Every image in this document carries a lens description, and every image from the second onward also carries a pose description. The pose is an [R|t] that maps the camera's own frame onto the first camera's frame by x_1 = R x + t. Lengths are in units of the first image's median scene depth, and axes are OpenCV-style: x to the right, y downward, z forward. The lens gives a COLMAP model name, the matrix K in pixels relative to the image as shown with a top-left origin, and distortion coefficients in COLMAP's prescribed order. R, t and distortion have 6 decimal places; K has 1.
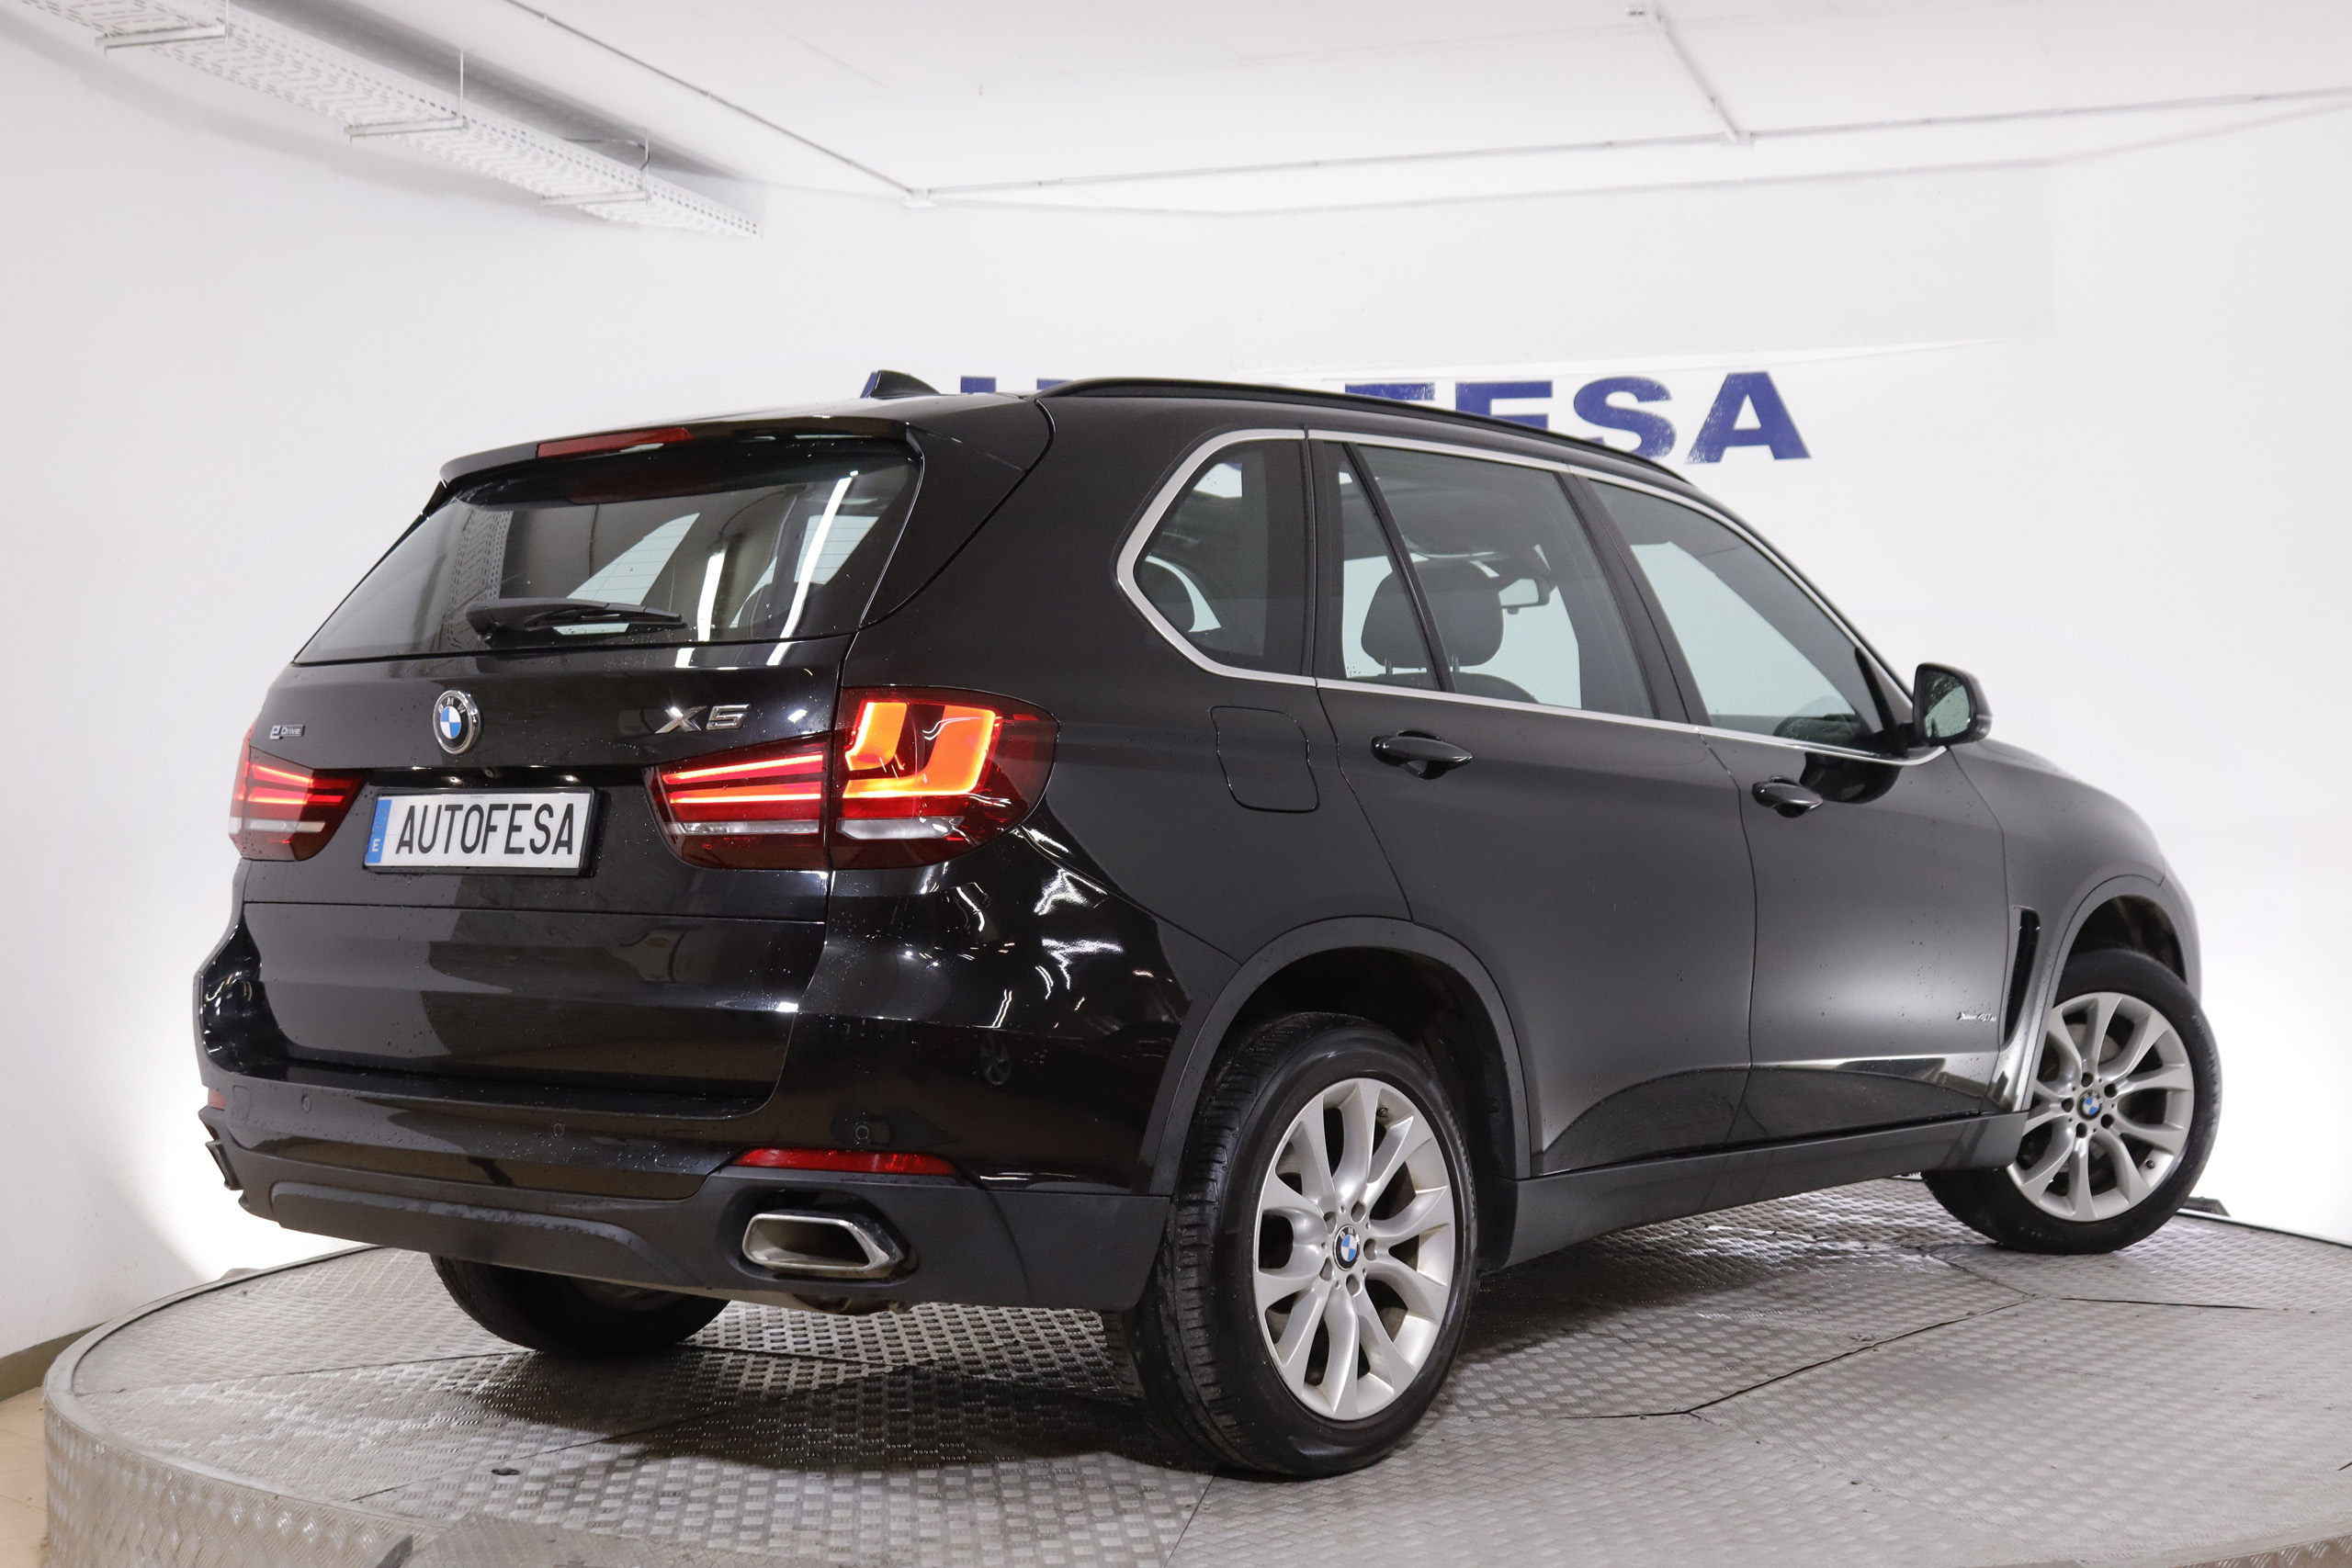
lens RADIAL K [[3148.5, 0, 1176.0], [0, 3148.5, 784.0], [0, 0, 1]] dist [-0.058590, 0.129807]
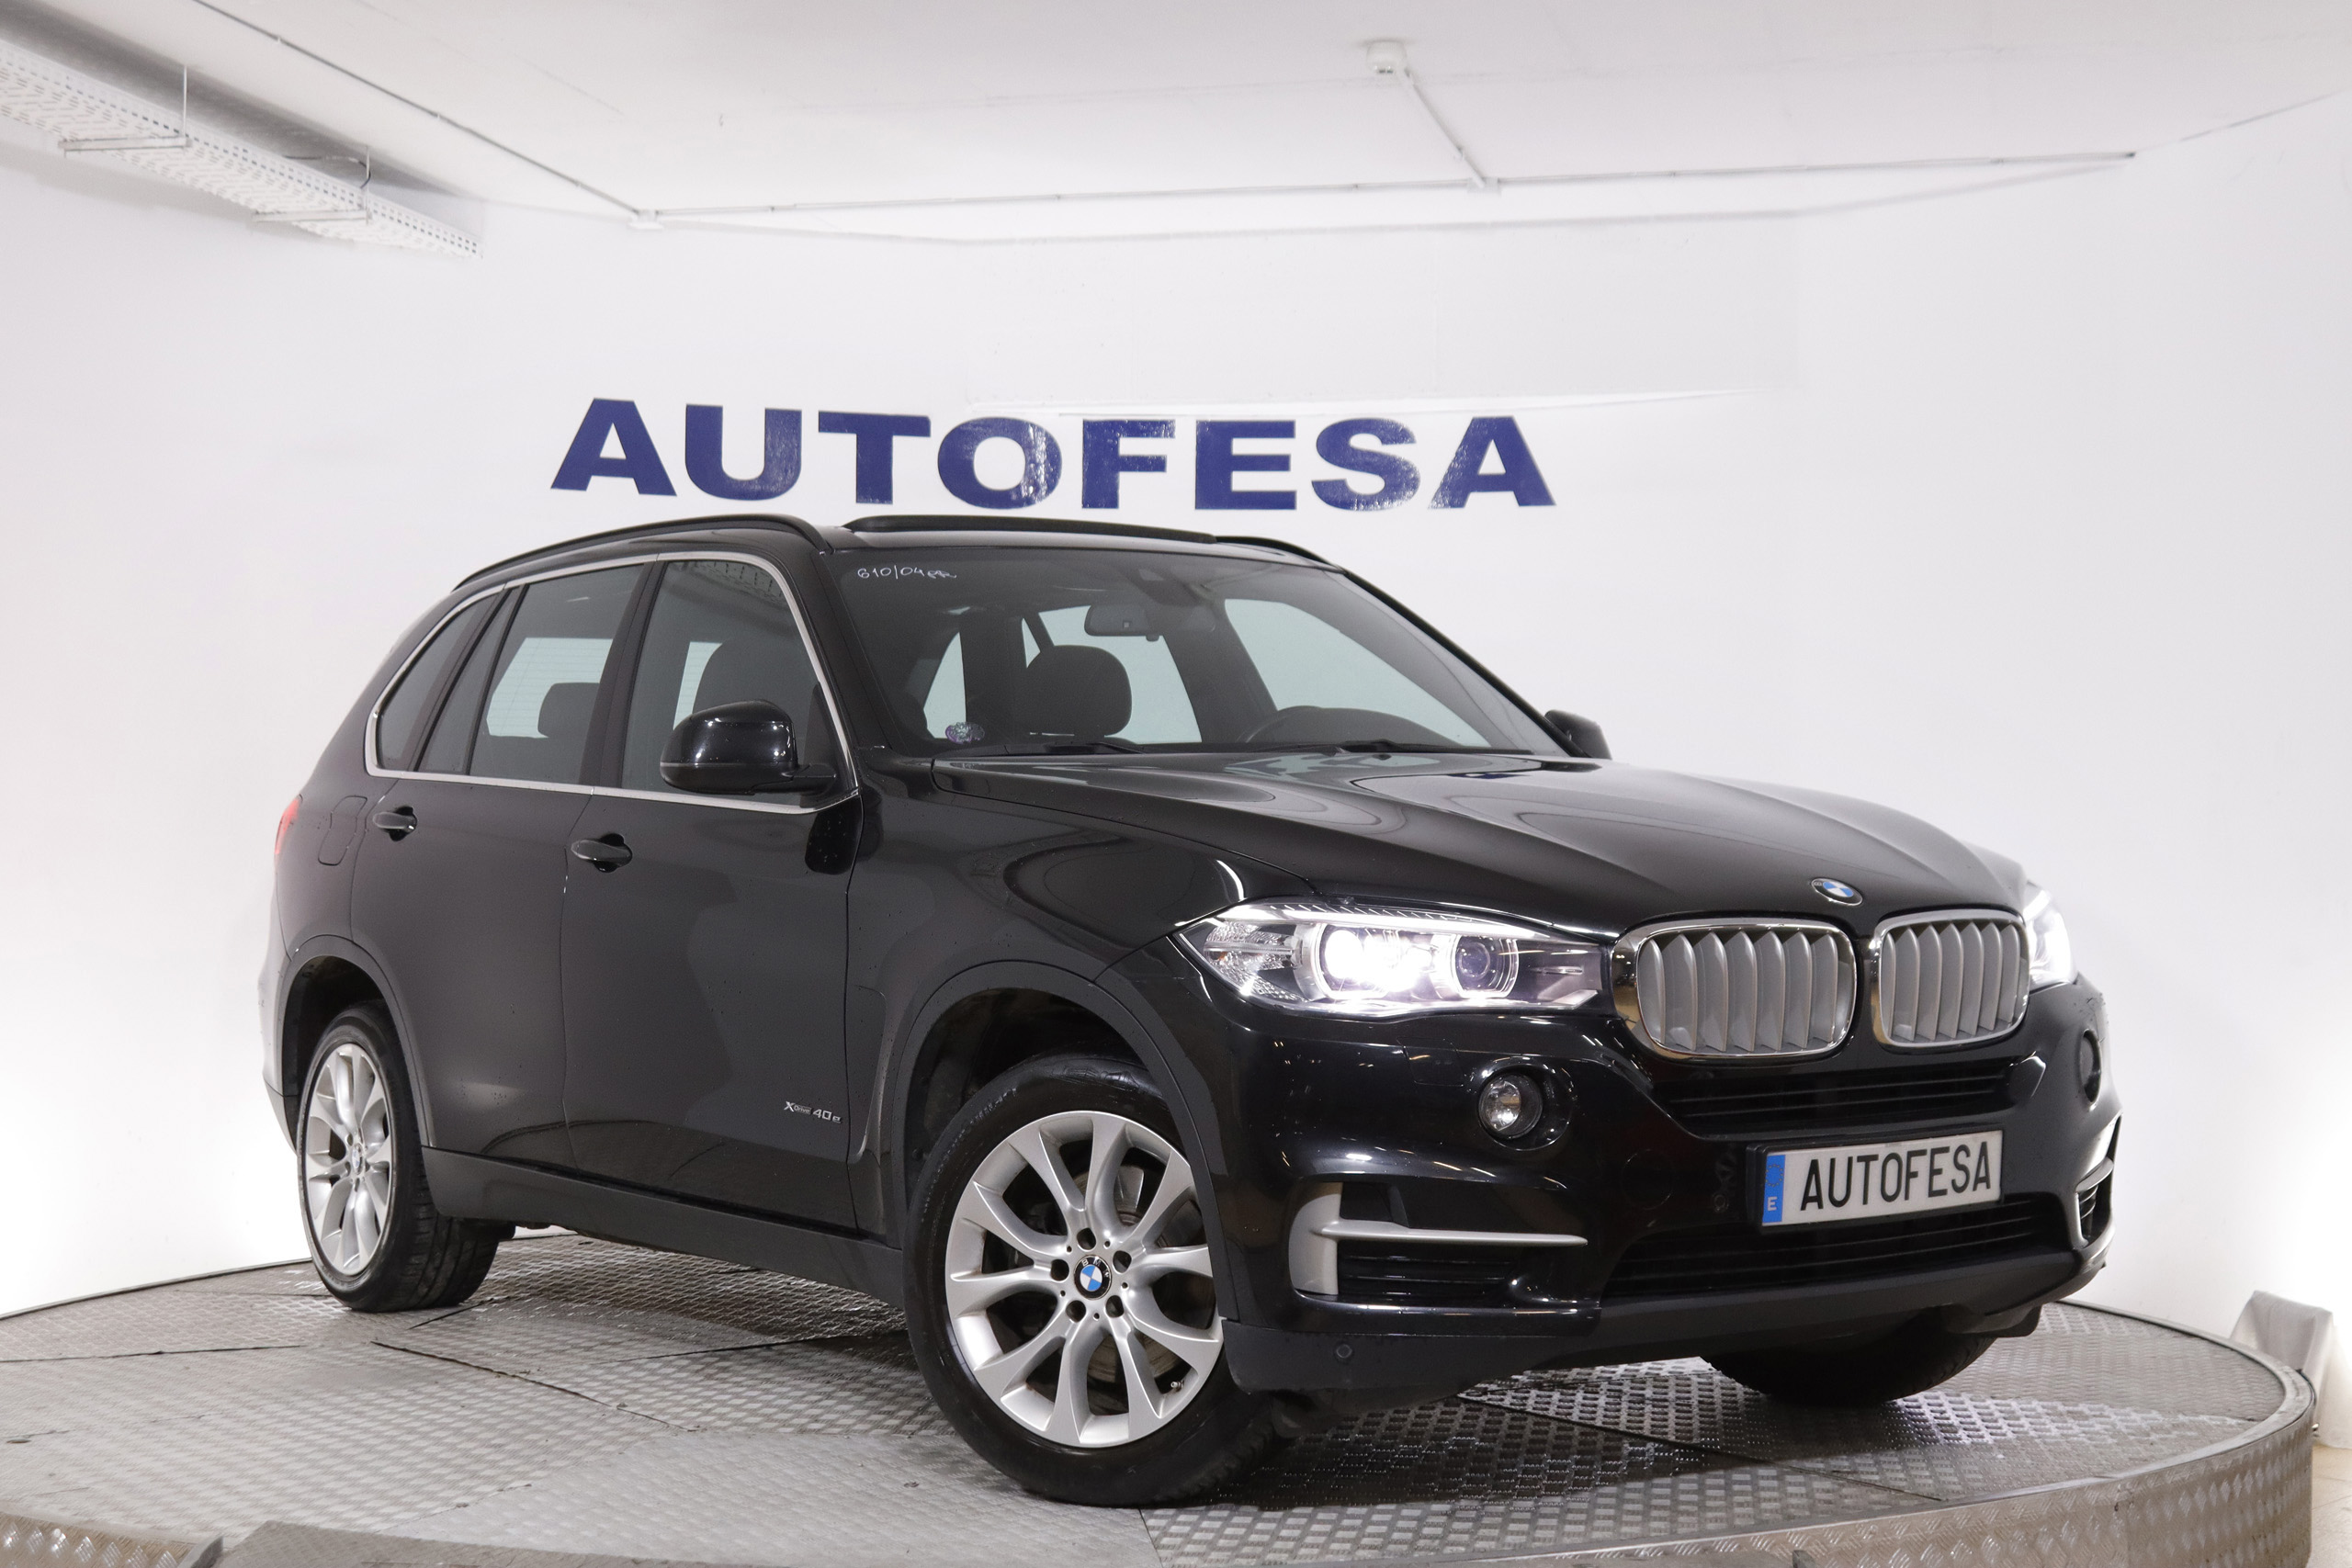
lens RADIAL K [[3547.9, 0, 1176.0], [0, 3547.9, 784.0], [0, 0, 1]] dist [-0.029758, 0.190806]
pose [[0.995978, 0.012047, 0.088779, -0.015431], [-0.011042, 0.999869, -0.011800, -0.002188], [-0.088910, 0.010772, 0.995981, -0.105739]]
